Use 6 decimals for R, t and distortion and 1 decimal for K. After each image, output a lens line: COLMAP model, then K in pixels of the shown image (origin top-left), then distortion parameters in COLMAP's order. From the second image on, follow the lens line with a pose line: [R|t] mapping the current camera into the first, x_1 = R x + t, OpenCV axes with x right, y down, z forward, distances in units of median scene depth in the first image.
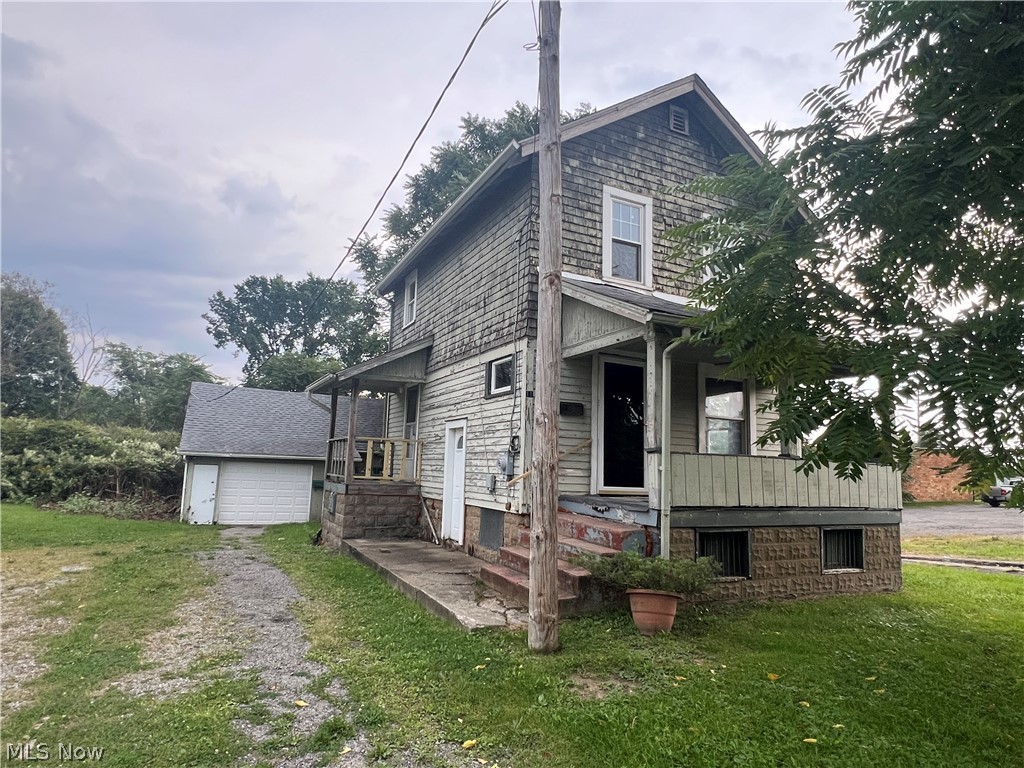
lens RADIAL K [[600.7, 0, 512.0], [0, 600.7, 384.0], [0, 0, 1]] dist [-0.002442, 0.000066]
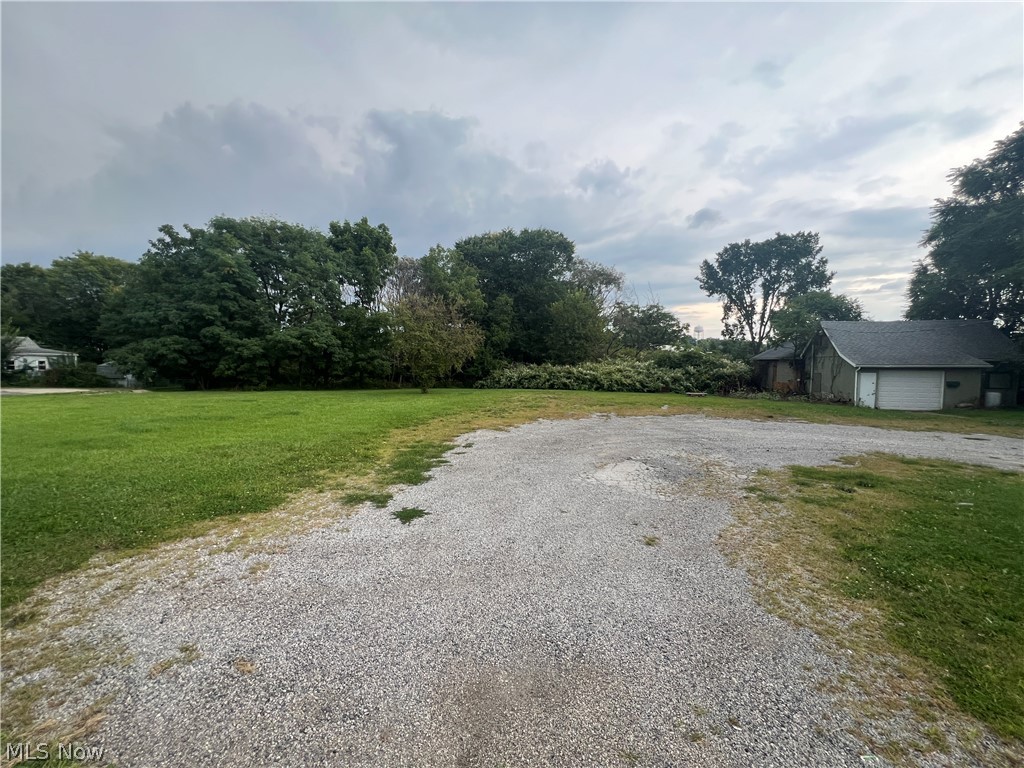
lens RADIAL K [[411.5, 0, 512.0], [0, 411.5, 384.0], [0, 0, 1]] dist [0.011947, 0.000001]
pose [[0.779302, -0.005456, -0.626625, -1.085884], [0.113228, 0.984729, 0.132242, -0.181179], [0.616334, -0.174008, 0.768019, -0.910313]]
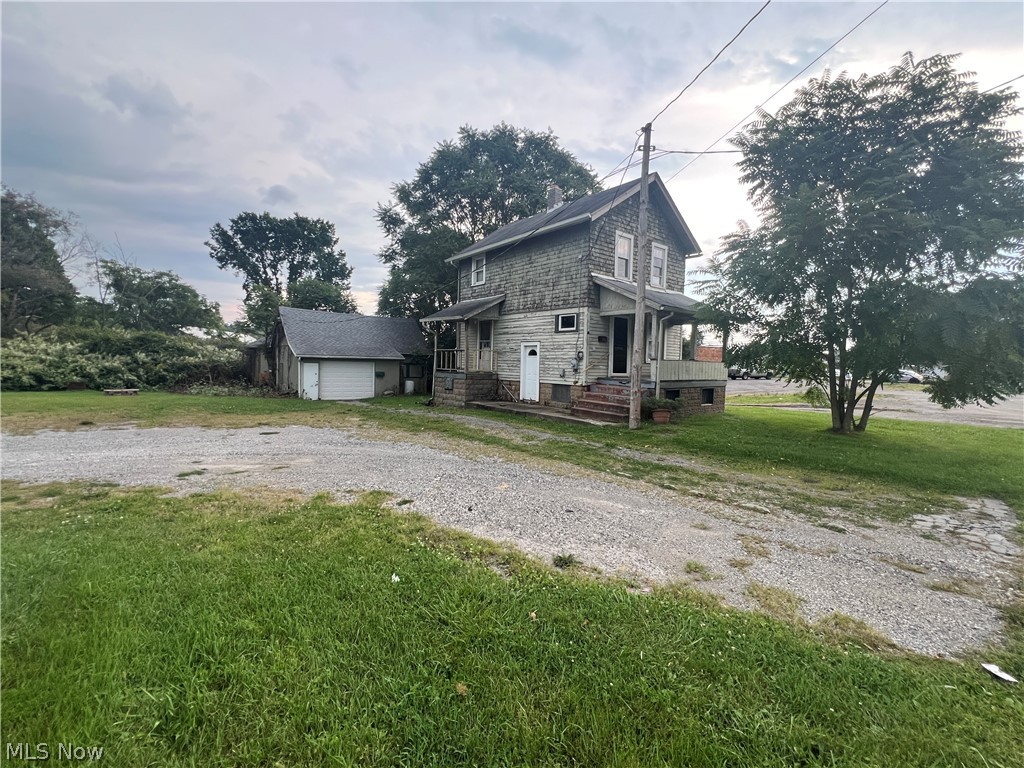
lens RADIAL K [[444.9, 0, 512.0], [0, 444.9, 384.0], [0, 0, 1]] dist [-0.002813, 0.000014]
pose [[0.975335, -0.021697, 0.219662, -0.497271], [-0.021601, 0.980998, 0.192809, -0.088655], [-0.219671, -0.192799, 0.956333, -0.448314]]
